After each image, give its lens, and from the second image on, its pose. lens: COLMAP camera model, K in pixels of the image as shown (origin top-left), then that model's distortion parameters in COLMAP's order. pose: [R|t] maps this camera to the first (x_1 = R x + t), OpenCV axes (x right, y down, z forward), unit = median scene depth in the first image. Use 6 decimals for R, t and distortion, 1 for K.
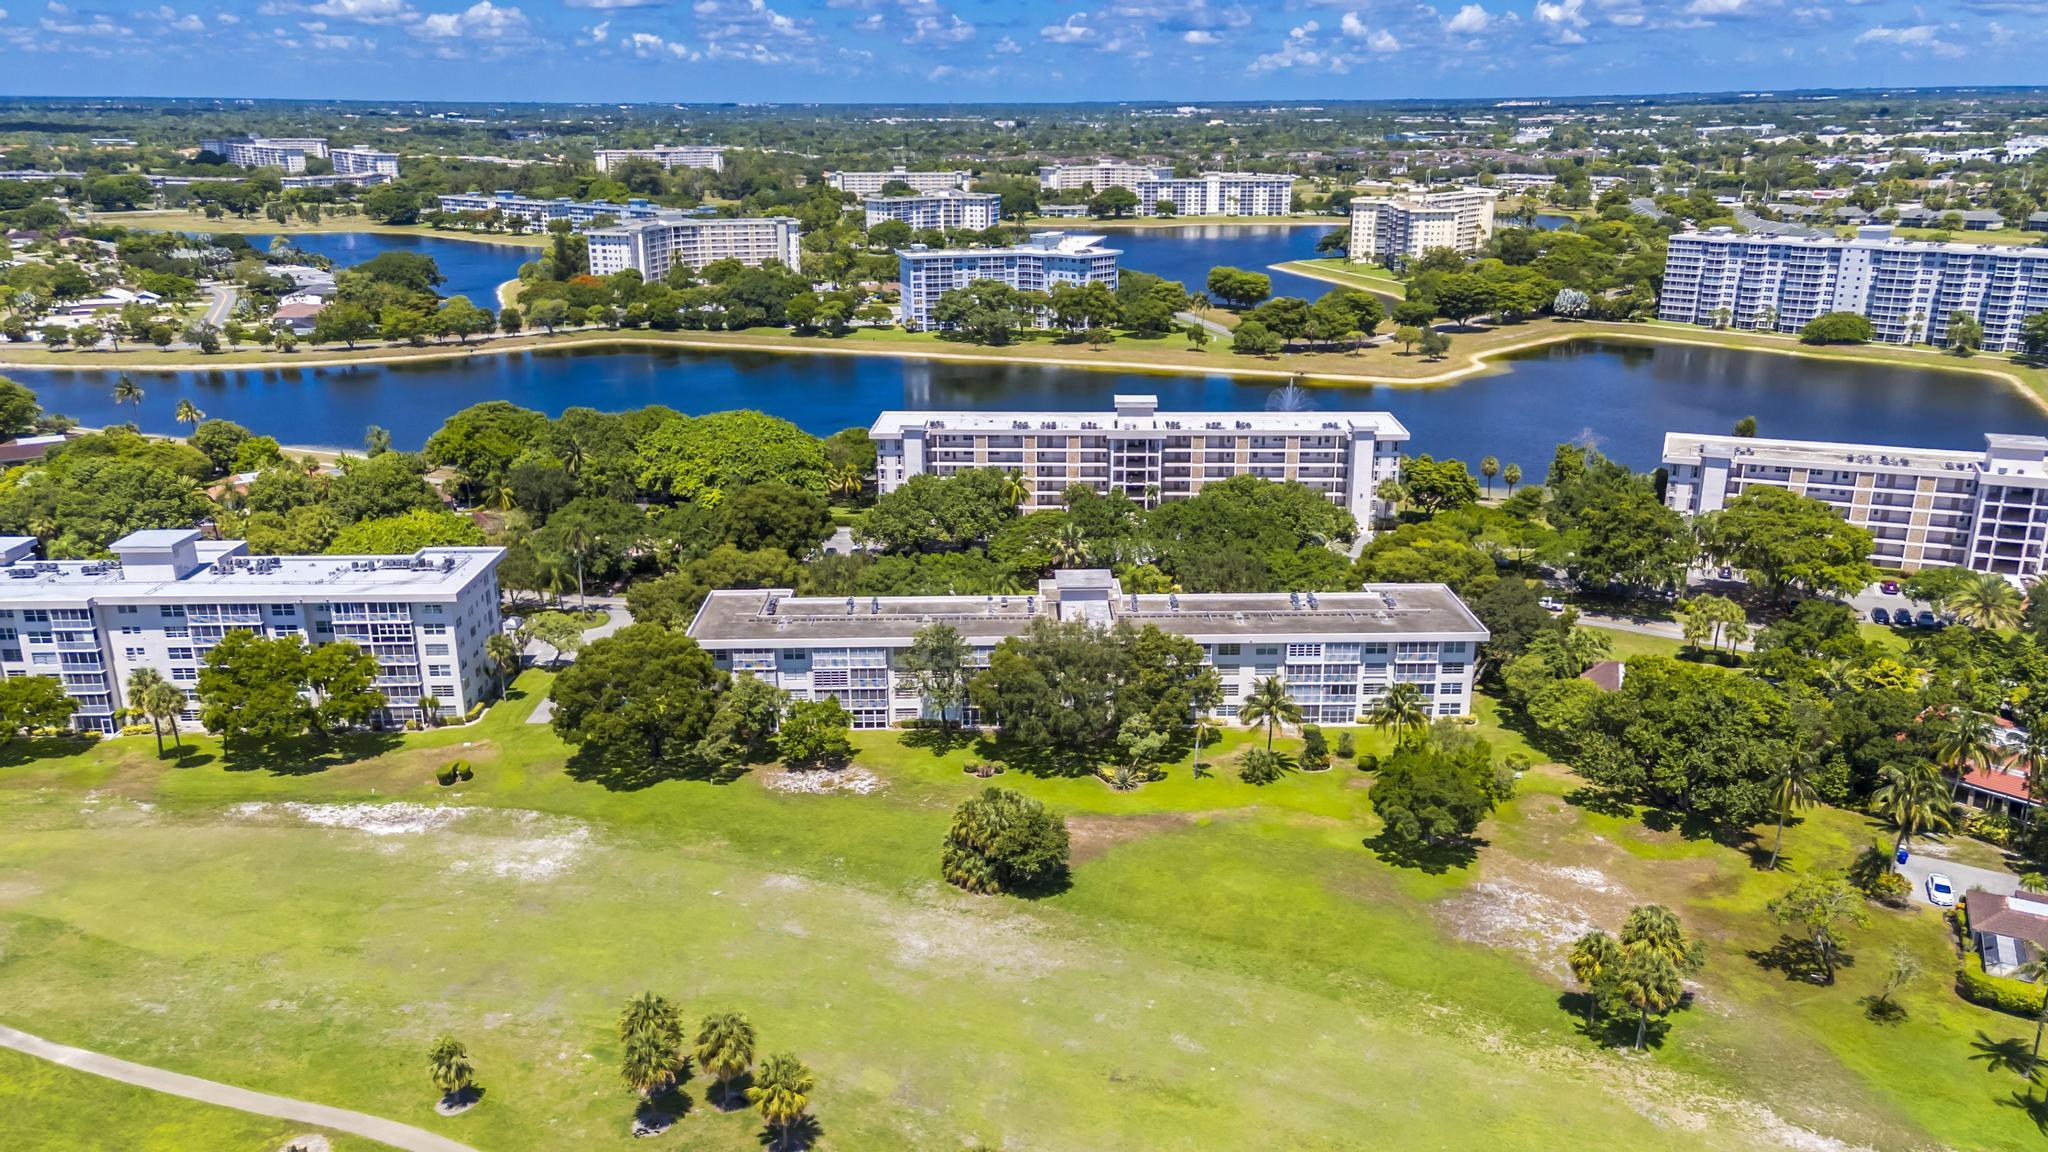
lens RADIAL K [[1517.3, 0, 993.0], [0, 1517.3, 537.6], [0, 0, 1]] dist [0.081351, -0.000156]
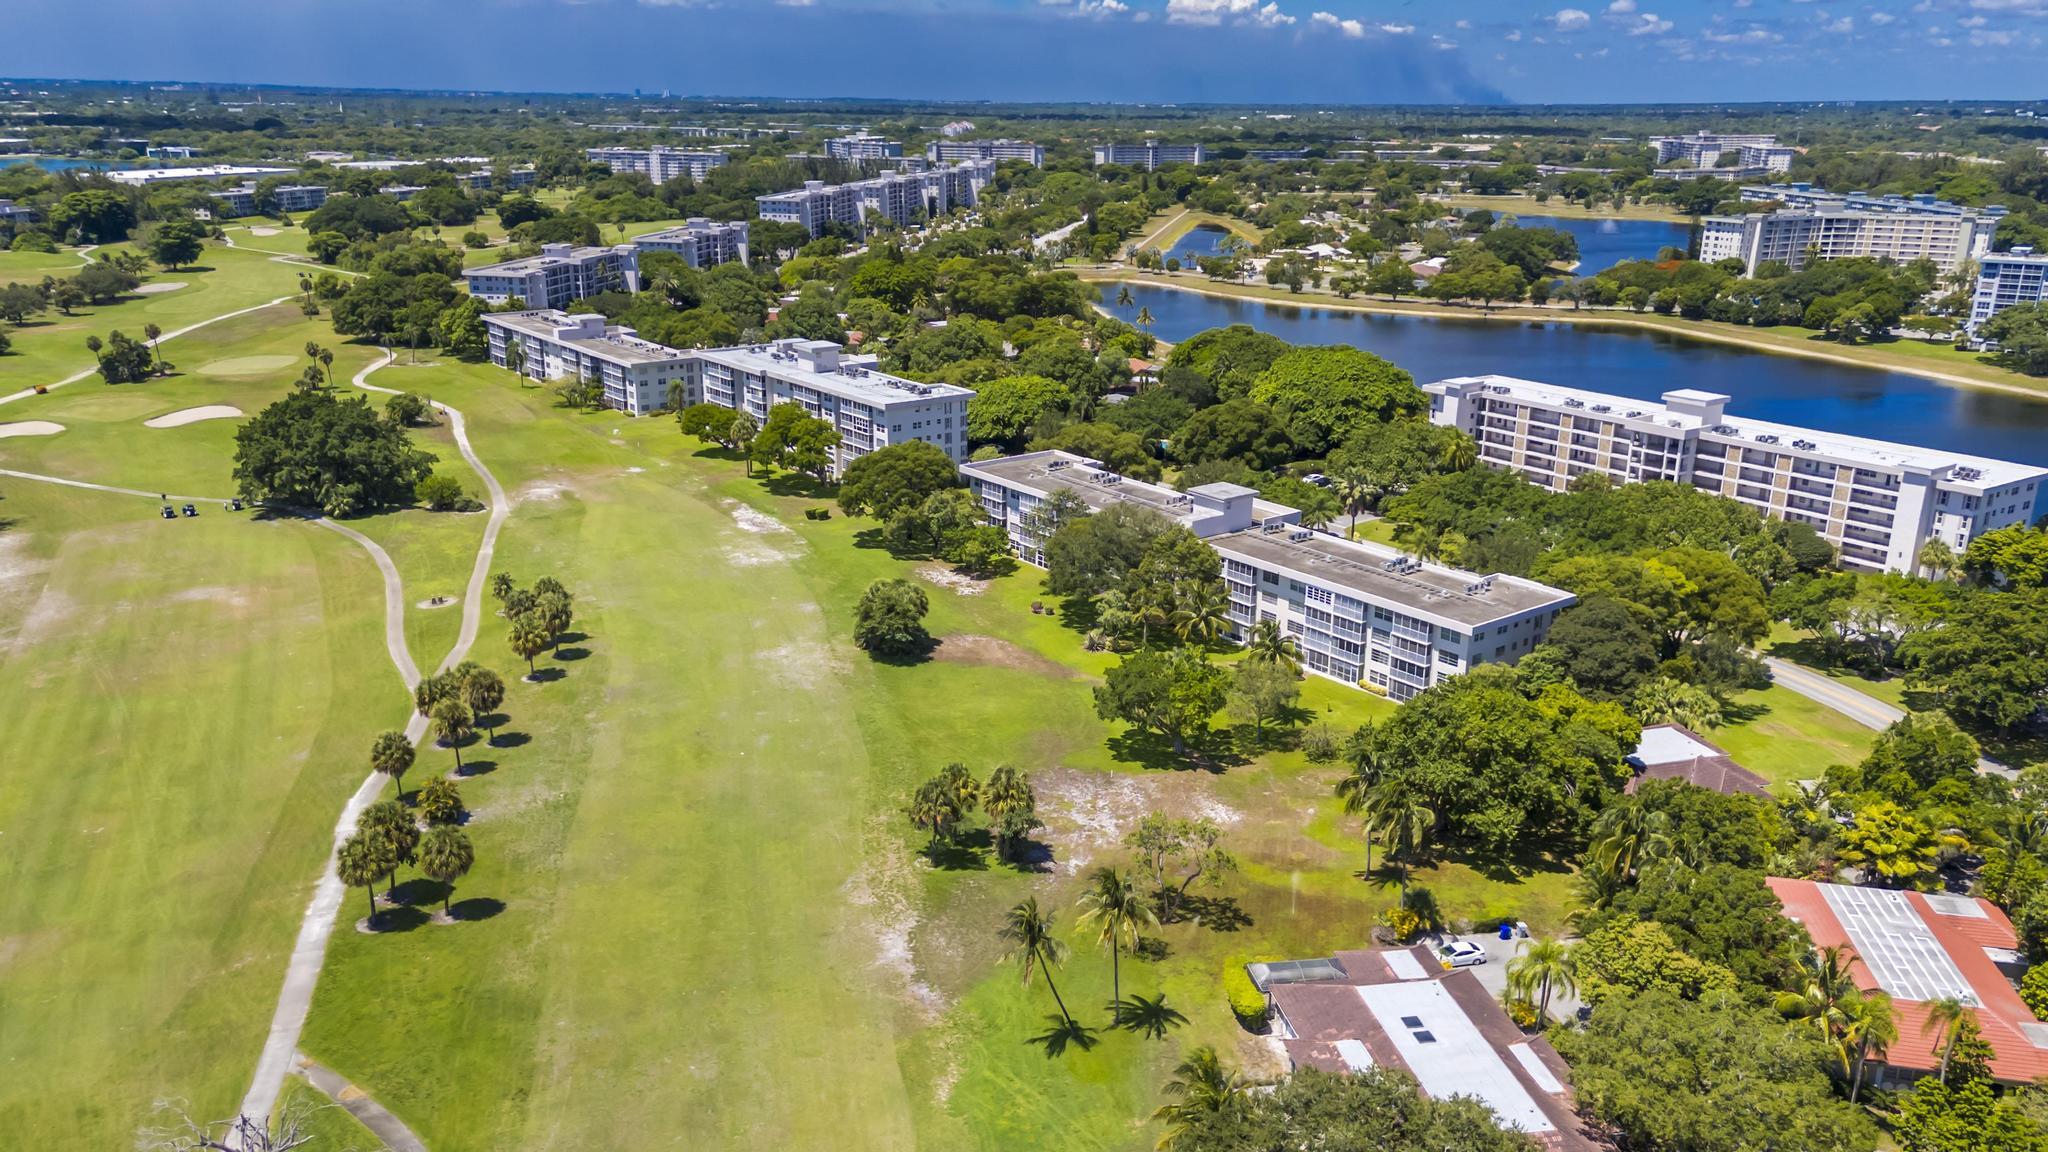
lens RADIAL K [[1517.3, 0, 993.0], [0, 1517.3, 537.6], [0, 0, 1]] dist [0.081351, -0.000156]
pose [[0.599029, 0.230963, -0.766695, 0.408868], [-0.233157, 0.966319, 0.108930, -0.010417], [0.766030, 0.113508, 0.632704, 0.099305]]
